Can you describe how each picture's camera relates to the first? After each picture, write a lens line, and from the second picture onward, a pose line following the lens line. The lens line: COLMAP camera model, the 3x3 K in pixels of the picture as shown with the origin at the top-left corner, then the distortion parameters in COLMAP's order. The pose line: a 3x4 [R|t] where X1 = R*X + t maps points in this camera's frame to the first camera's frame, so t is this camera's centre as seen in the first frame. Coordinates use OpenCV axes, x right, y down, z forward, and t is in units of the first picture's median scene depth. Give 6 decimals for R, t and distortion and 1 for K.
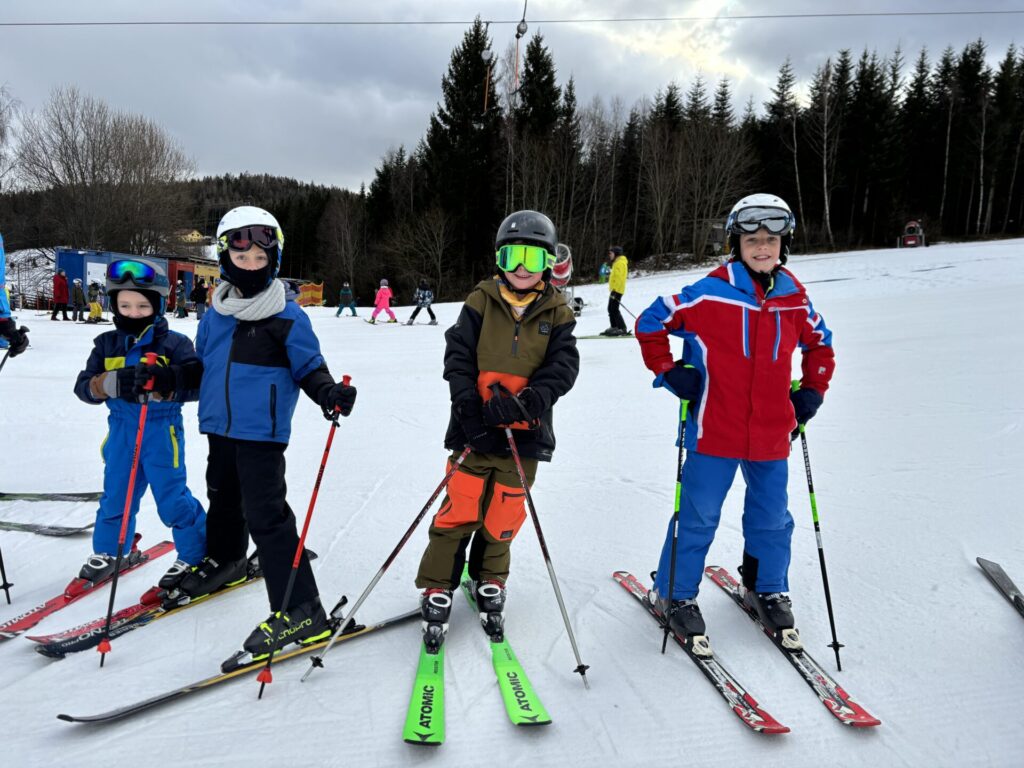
lens RADIAL K [[765.1, 0, 512.0], [0, 765.1, 384.0], [0, 0, 1]] dist [0.043101, -0.058489]
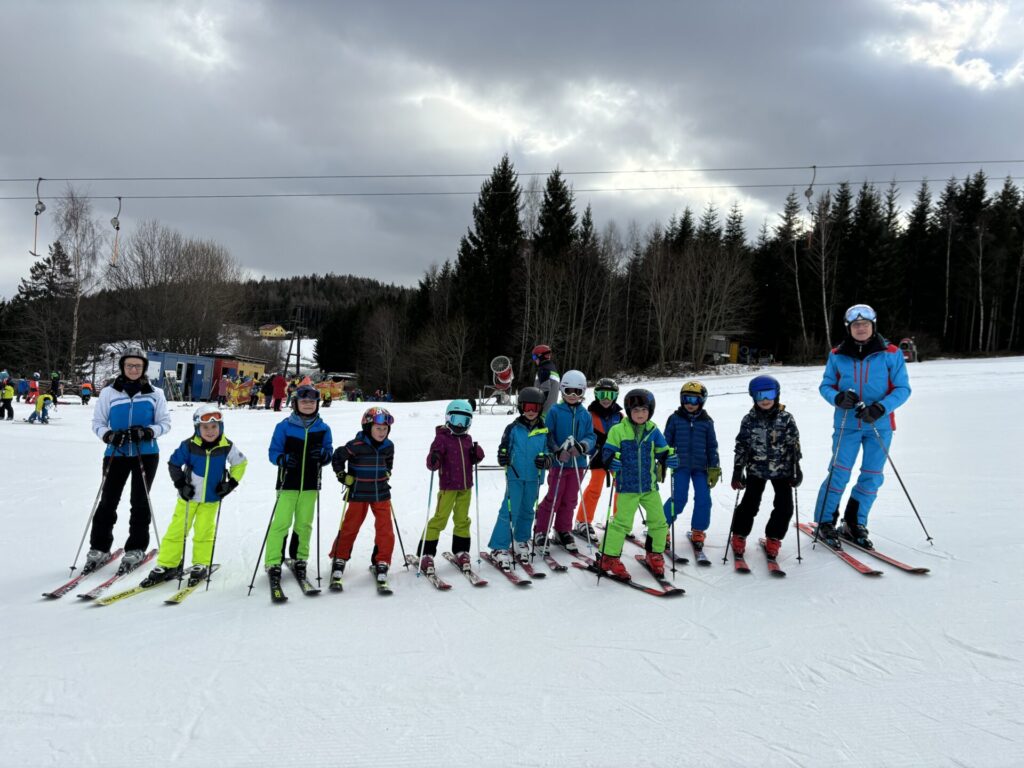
lens RADIAL K [[765.1, 0, 512.0], [0, 765.1, 384.0], [0, 0, 1]] dist [0.043101, -0.058489]
pose [[0.994914, 0.029043, -0.096452, 0.080449], [-0.040972, 0.991423, -0.124101, 0.005224], [0.092020, 0.127421, 0.987571, -0.085747]]
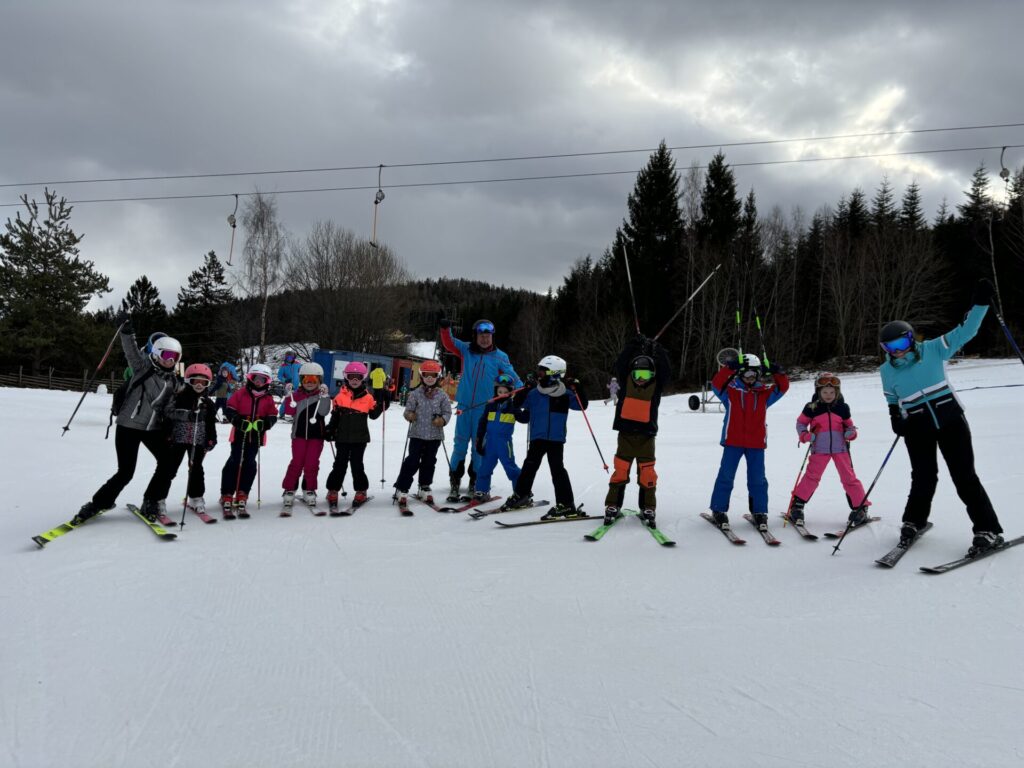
lens RADIAL K [[765.1, 0, 512.0], [0, 765.1, 384.0], [0, 0, 1]] dist [0.043101, -0.058489]
pose [[0.973112, 0.018668, -0.229573, 0.003948], [-0.047203, 0.991719, -0.119441, 0.006573], [0.225442, 0.127066, 0.965935, -0.059131]]
